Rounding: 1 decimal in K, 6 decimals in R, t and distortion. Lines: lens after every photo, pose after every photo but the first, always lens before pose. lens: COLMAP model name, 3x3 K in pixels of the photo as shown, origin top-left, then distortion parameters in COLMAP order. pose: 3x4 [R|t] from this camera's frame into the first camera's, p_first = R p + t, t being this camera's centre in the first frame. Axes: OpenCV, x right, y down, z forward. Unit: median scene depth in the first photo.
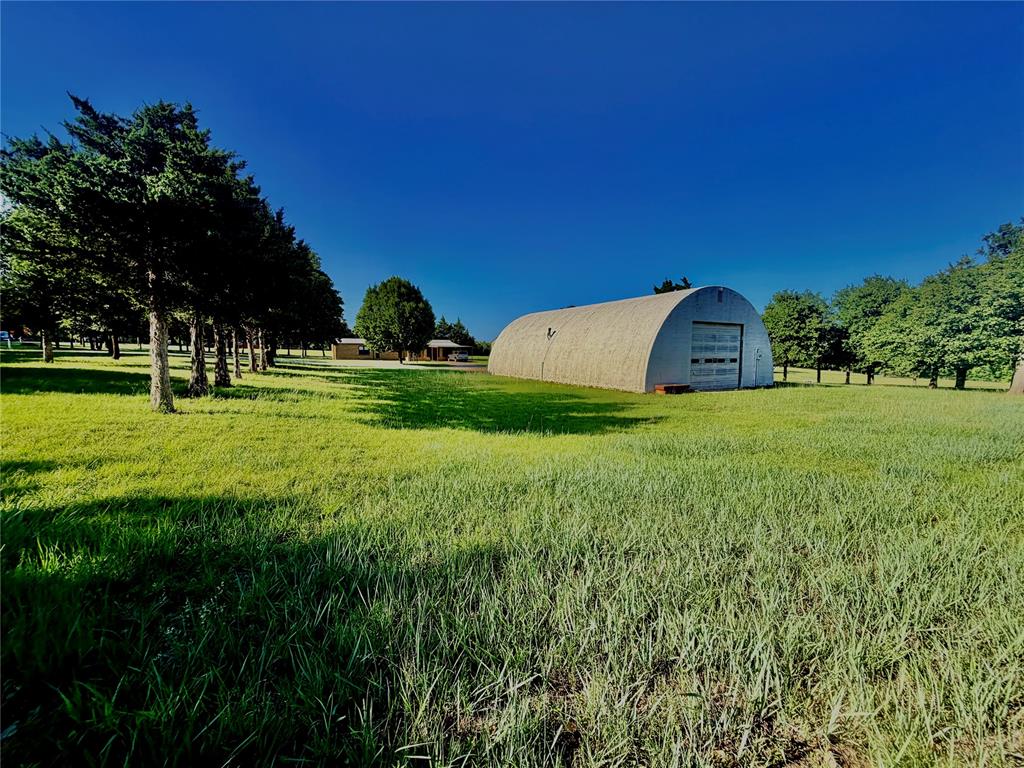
lens RADIAL K [[417.4, 0, 506.7], [0, 417.4, 380.3], [0, 0, 1]] dist [-0.001048, -0.000269]
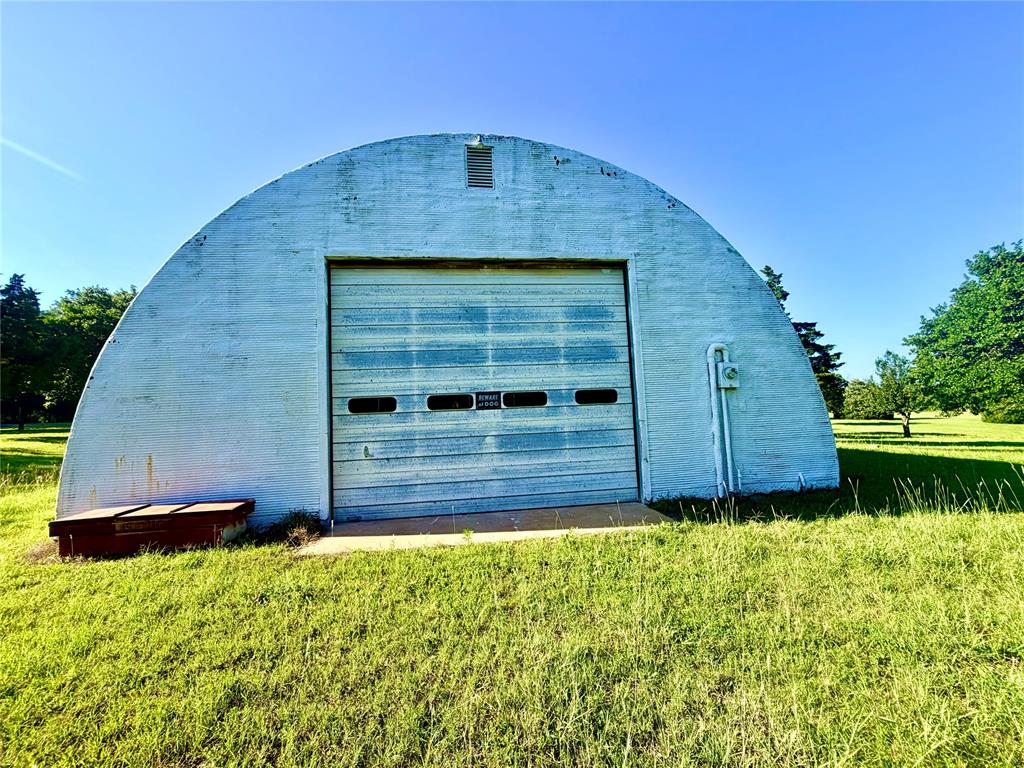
lens RADIAL K [[417.4, 0, 506.7], [0, 417.4, 380.3], [0, 0, 1]] dist [-0.001048, -0.000269]
pose [[0.929859, -0.073695, -0.360460, 0.350272], [0.018945, 0.988025, -0.153126, -0.010875], [0.367429, 0.135557, 0.920120, 0.437552]]
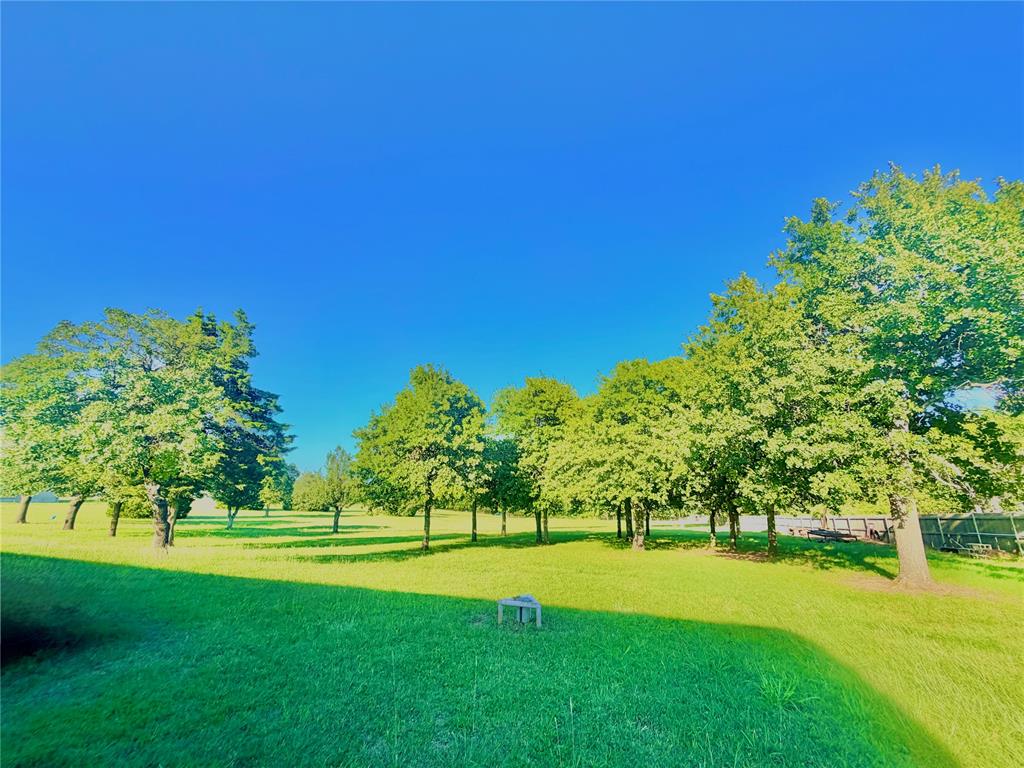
lens RADIAL K [[417.4, 0, 506.7], [0, 417.4, 380.3], [0, 0, 1]] dist [-0.001048, -0.000269]
pose [[0.728085, 0.182921, 0.660631, 0.425631], [0.040467, 0.950588, -0.307806, -0.029082], [-0.684292, 0.250843, 0.684706, 0.624291]]
